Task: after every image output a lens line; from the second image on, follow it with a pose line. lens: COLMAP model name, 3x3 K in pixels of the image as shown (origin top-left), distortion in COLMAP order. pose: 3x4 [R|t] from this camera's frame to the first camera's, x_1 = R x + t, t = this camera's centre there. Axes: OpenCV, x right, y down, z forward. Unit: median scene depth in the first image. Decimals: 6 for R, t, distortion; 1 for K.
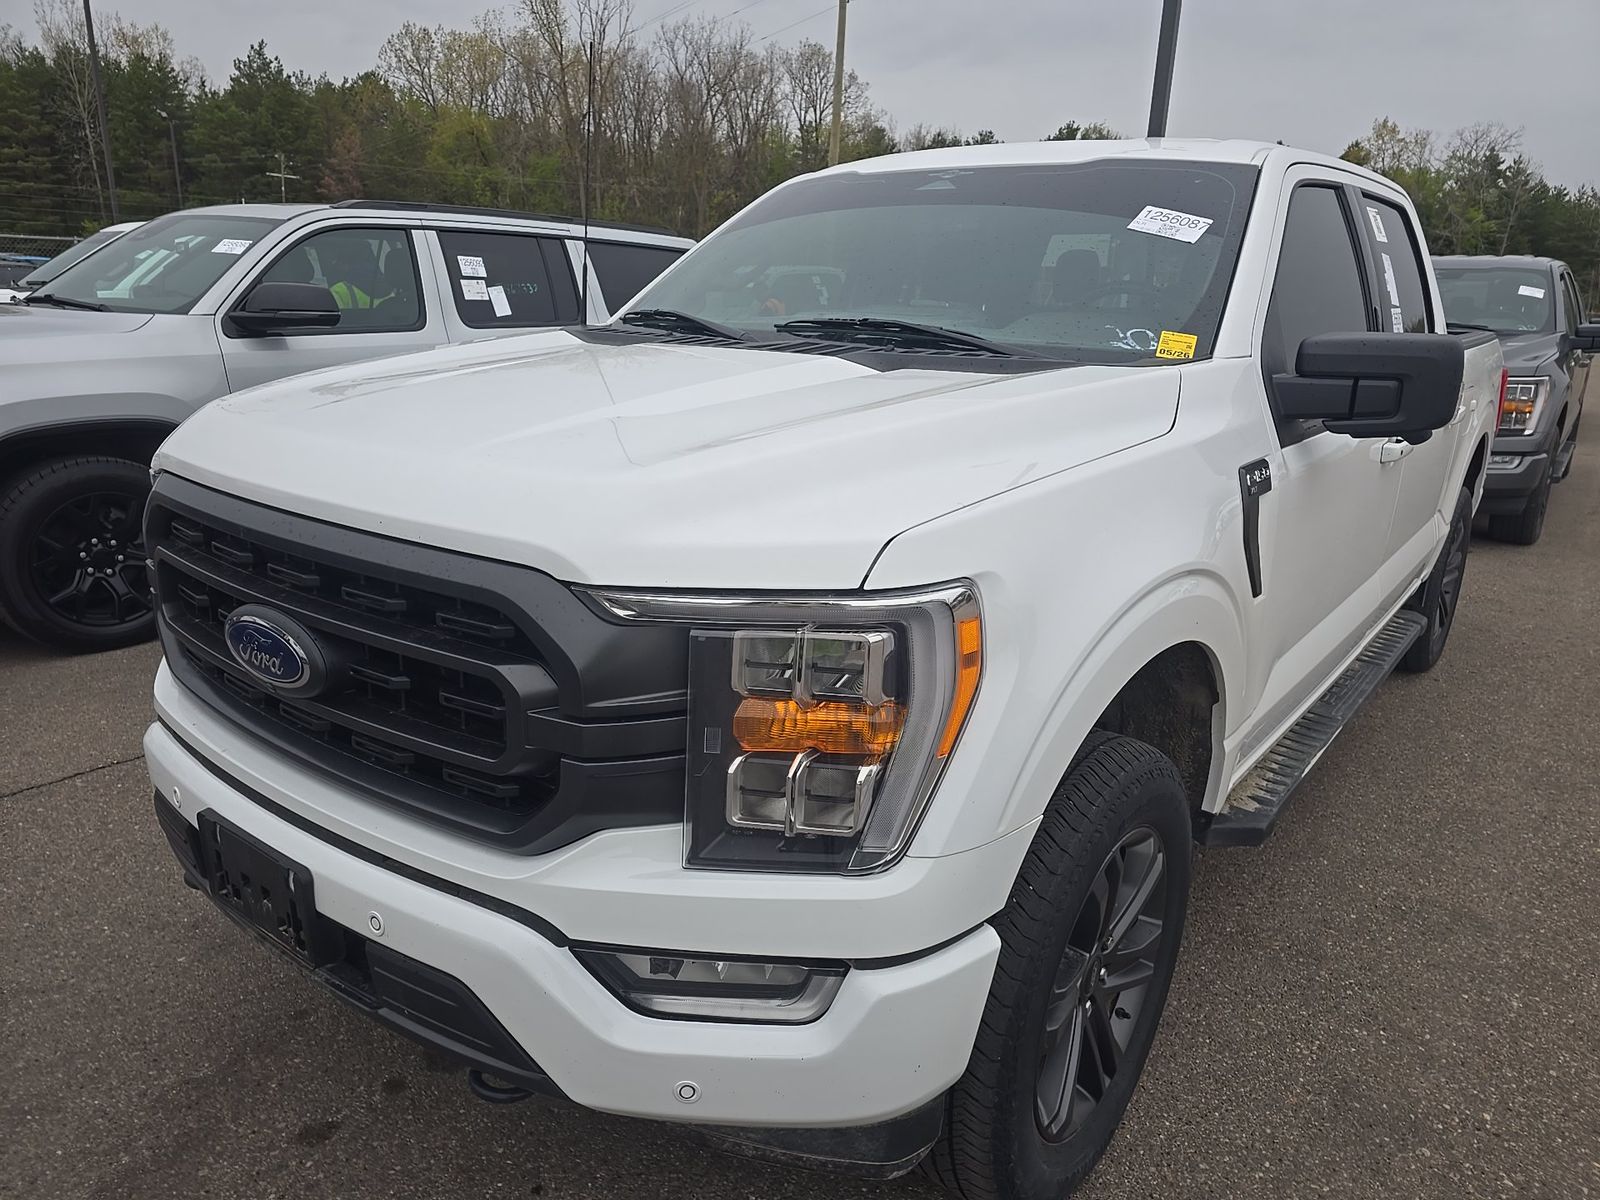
lens RADIAL K [[1076.4, 0, 802.7], [0, 1076.4, 590.2], [0, 0, 1]] dist [0.037737, -0.032426]
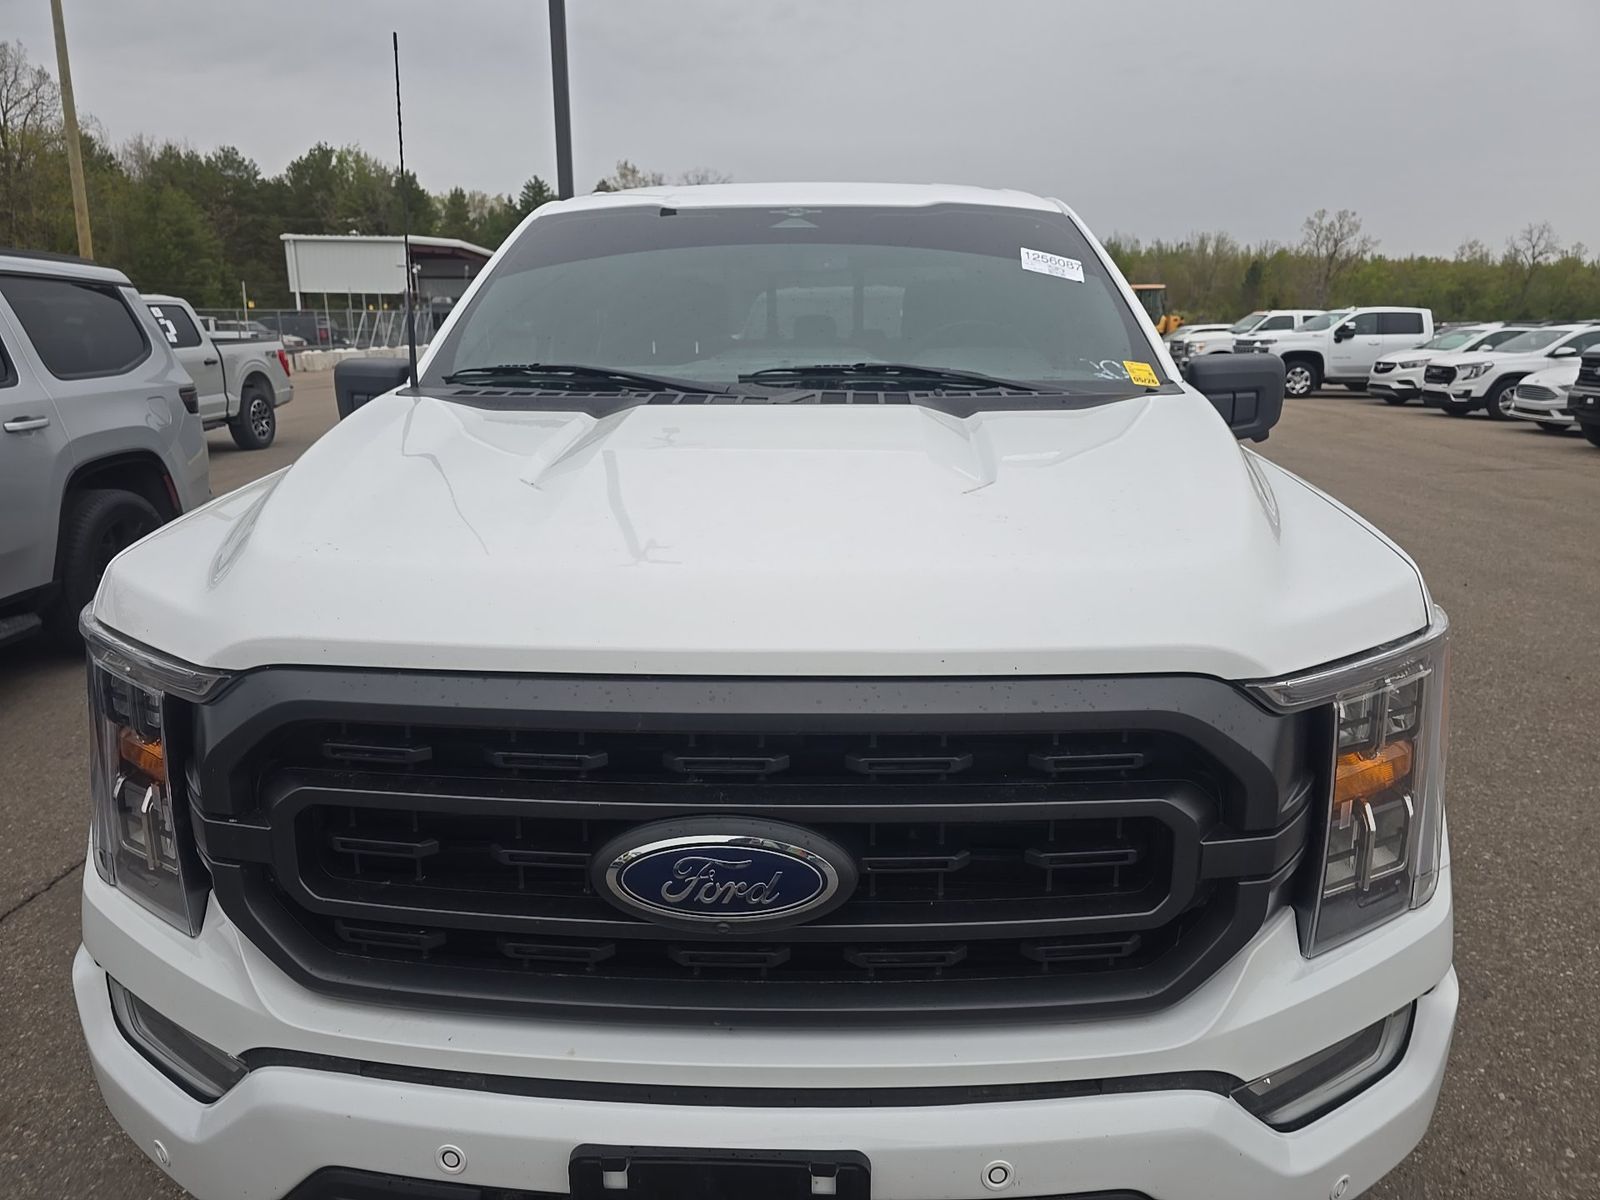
lens RADIAL K [[1076.4, 0, 793.9], [0, 1076.4, 594.4], [0, 0, 1]] dist [0.037737, -0.032426]
pose [[0.816841, -0.168980, 0.551557, -0.559291], [0.179359, 0.983140, 0.035579, -0.098146], [-0.548270, 0.069865, 0.833378, 0.260859]]
